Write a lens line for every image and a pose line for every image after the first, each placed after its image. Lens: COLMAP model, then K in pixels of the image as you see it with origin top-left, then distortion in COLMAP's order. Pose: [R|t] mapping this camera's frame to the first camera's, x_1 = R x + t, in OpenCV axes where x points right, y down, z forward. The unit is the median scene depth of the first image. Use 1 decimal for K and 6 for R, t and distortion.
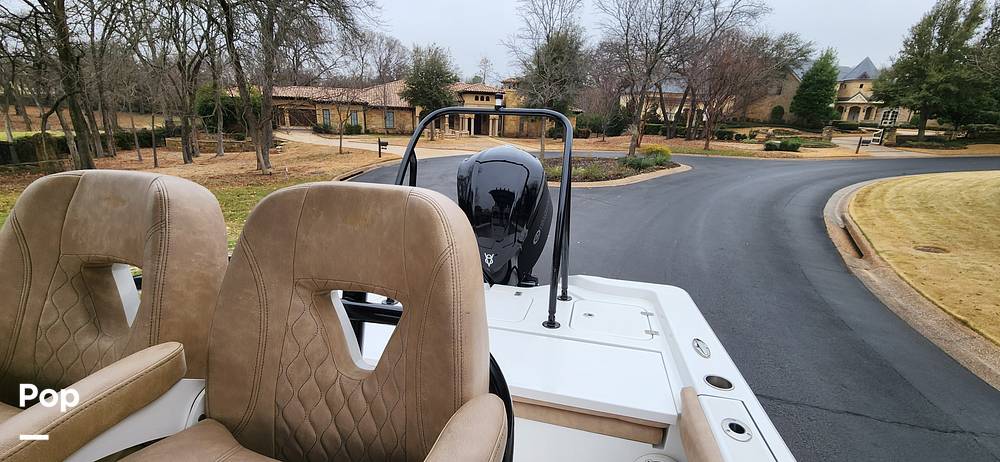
lens RADIAL K [[406.2, 0, 502.5], [0, 406.2, 235.2], [0, 0, 1]] dist [0.001748, -0.000831]
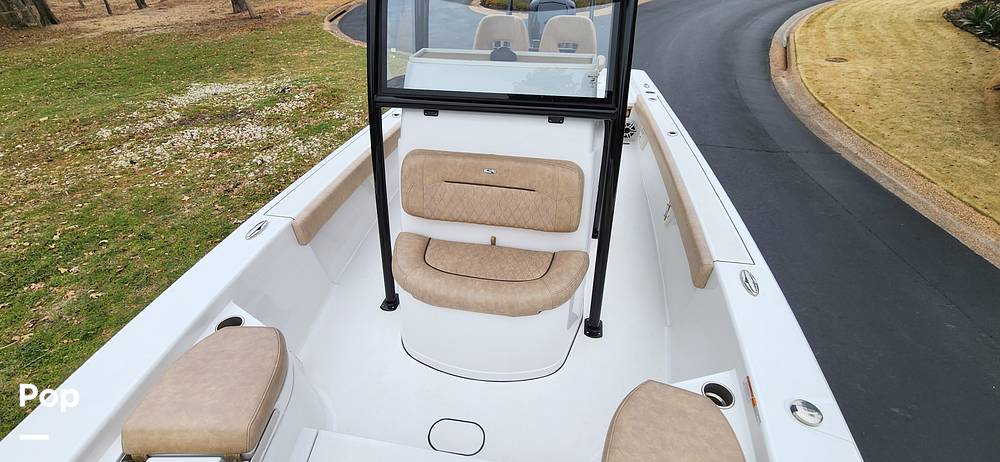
lens RADIAL K [[406.2, 0, 498.0], [0, 406.2, 230.3], [0, 0, 1]] dist [0.001748, -0.000831]
pose [[0.997184, -0.062805, 0.040994, -0.144866], [0.044682, 0.936486, 0.347846, 0.048255], [-0.060237, -0.345035, 0.936655, -0.396083]]
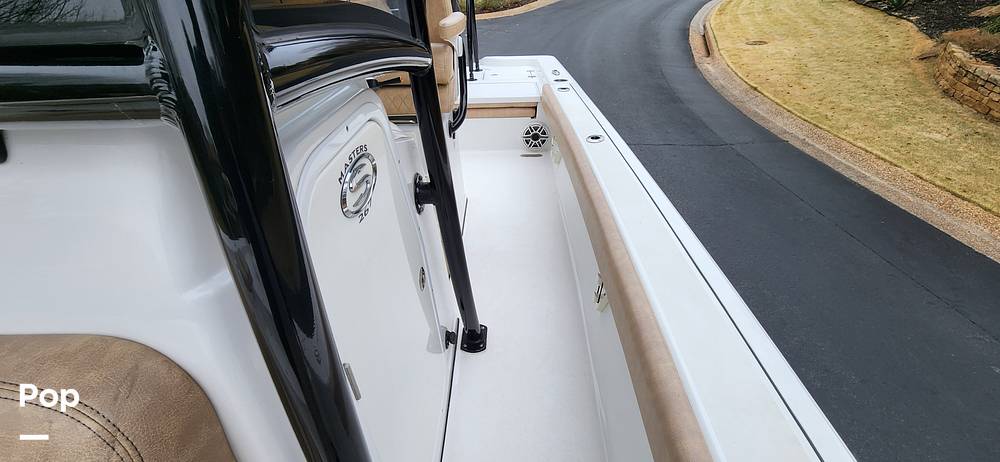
lens RADIAL K [[406.2, 0, 497.4], [0, 406.2, 231.0], [0, 0, 1]] dist [0.001748, -0.000831]
pose [[0.971135, -0.173599, 0.163585, -0.043372], [0.110526, 0.935233, 0.336337, 0.073267], [-0.211378, -0.308549, 0.927425, -0.202213]]
